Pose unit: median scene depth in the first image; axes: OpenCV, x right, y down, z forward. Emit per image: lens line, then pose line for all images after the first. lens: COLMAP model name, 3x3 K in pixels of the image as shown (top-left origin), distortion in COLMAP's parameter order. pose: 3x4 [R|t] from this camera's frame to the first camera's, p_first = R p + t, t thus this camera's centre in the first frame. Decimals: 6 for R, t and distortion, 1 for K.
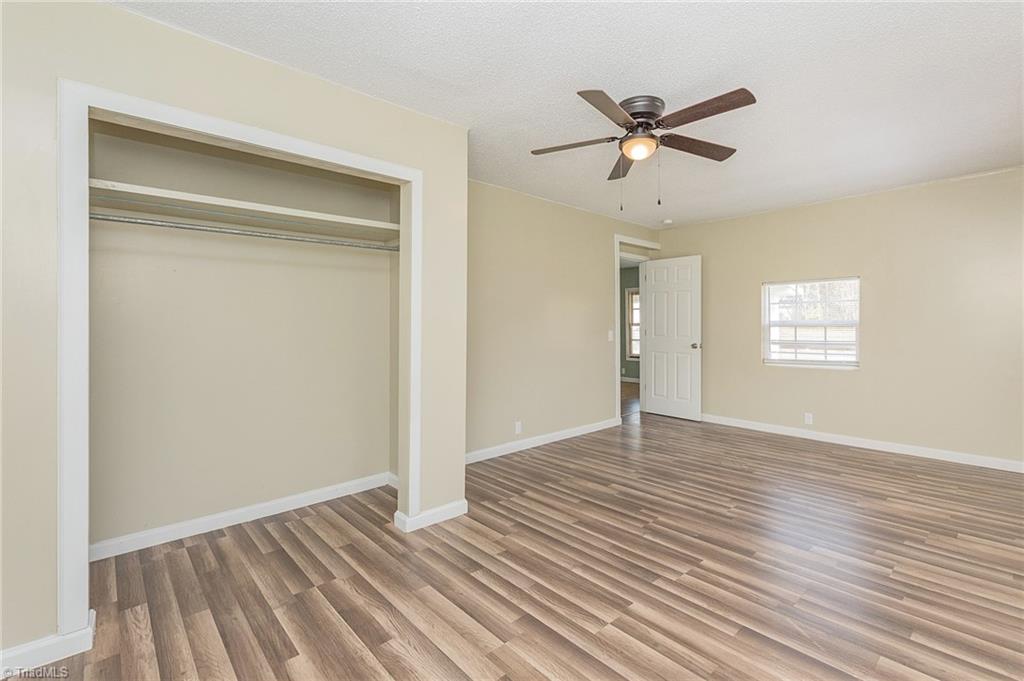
lens RADIAL K [[513.2, 0, 472.8], [0, 513.2, 321.0], [0, 0, 1]] dist [0.000995, -0.000301]
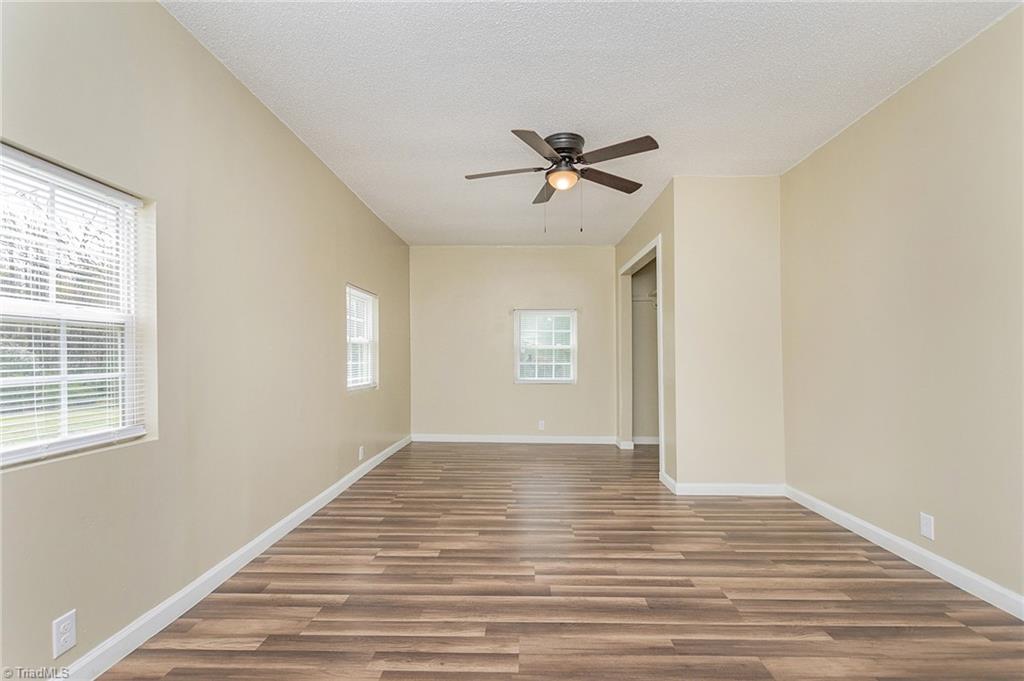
lens RADIAL K [[455.3, 0, 518.7], [0, 455.3, 348.6], [0, 0, 1]] dist [0.001790, -0.000927]
pose [[-0.681163, -0.013497, -0.732008, 1.060065], [0.004813, 0.999726, -0.022912, 0.055012], [0.732116, -0.019130, -0.680911, 1.511842]]
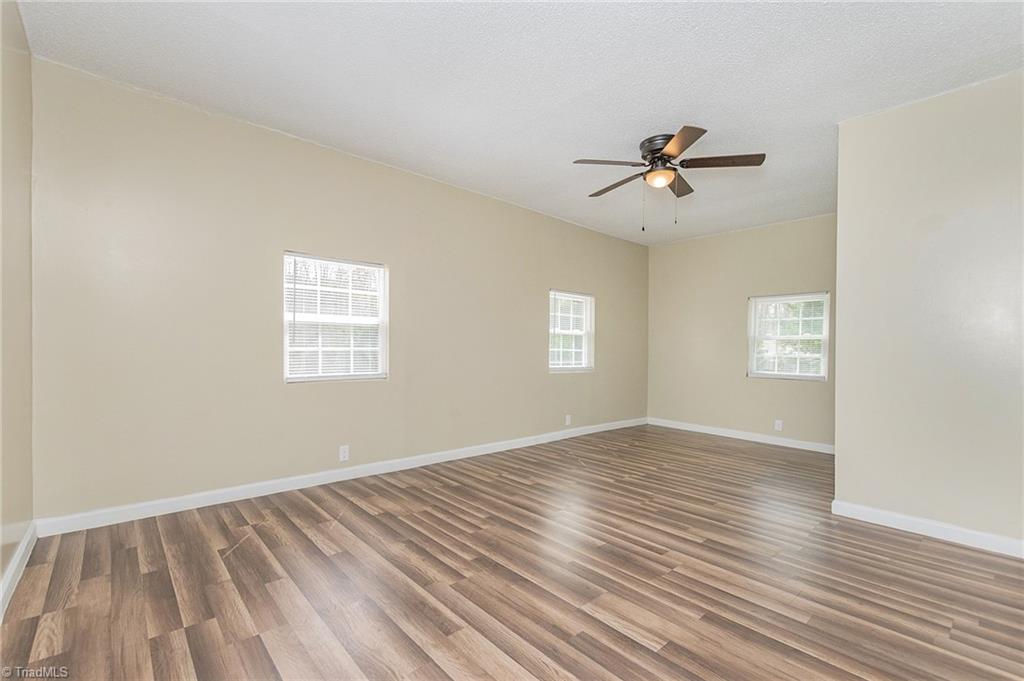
lens RADIAL K [[435.6, 0, 487.4], [0, 435.6, 364.3], [0, 0, 1]] dist [-0.001323, -0.000464]
pose [[-0.999754, -0.014112, 0.017086, 0.672004], [-0.013582, 0.999435, 0.030744, 0.069276], [-0.017510, 0.030505, -0.999381, 1.913605]]
